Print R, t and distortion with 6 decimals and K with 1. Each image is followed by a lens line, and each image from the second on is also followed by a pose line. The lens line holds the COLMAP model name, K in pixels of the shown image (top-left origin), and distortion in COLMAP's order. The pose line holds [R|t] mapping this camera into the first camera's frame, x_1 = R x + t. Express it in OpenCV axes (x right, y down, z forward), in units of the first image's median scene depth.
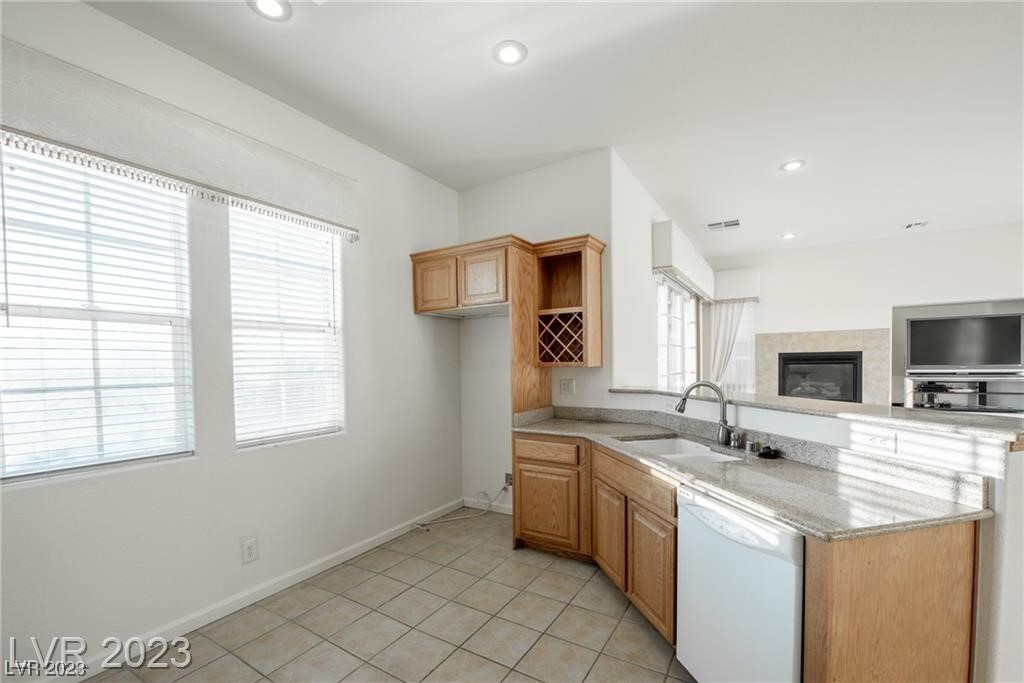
lens RADIAL K [[417.9, 0, 508.3], [0, 417.9, 377.8], [0, 0, 1]] dist [-0.017995, -0.001158]
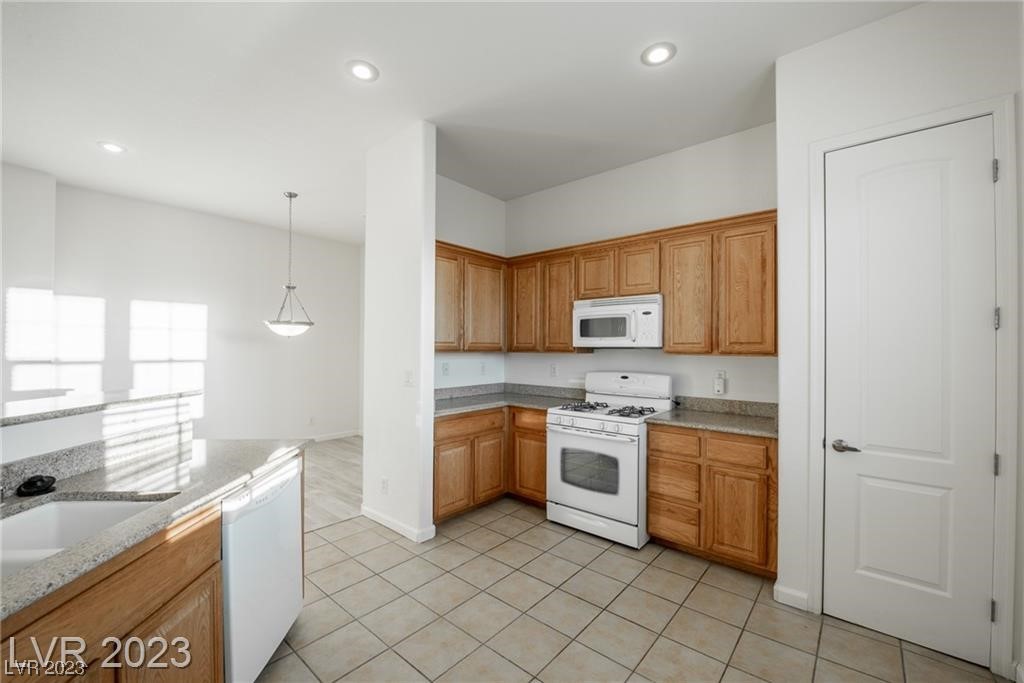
lens RADIAL K [[417.9, 0, 523.2], [0, 417.9, 344.4], [0, 0, 1]] dist [-0.017995, -0.001158]
pose [[-0.991105, 0.008566, 0.132809, -0.165623], [0.011612, 0.999687, 0.022177, -0.036910], [-0.132578, 0.023522, -0.990893, 1.045821]]
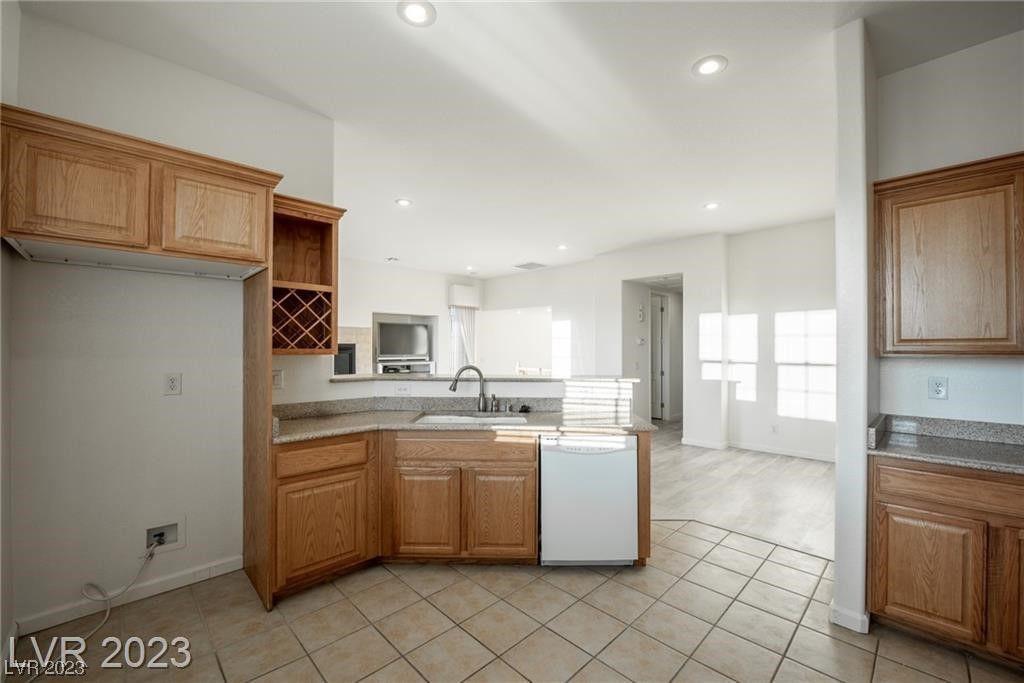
lens RADIAL K [[417.9, 0, 504.8], [0, 417.9, 346.3], [0, 0, 1]] dist [-0.017995, -0.001158]
pose [[0.244229, 0.023005, 0.969445, -0.616472], [0.026166, 0.999198, -0.030303, -0.007895], [-0.969365, 0.032768, 0.243431, 0.456162]]
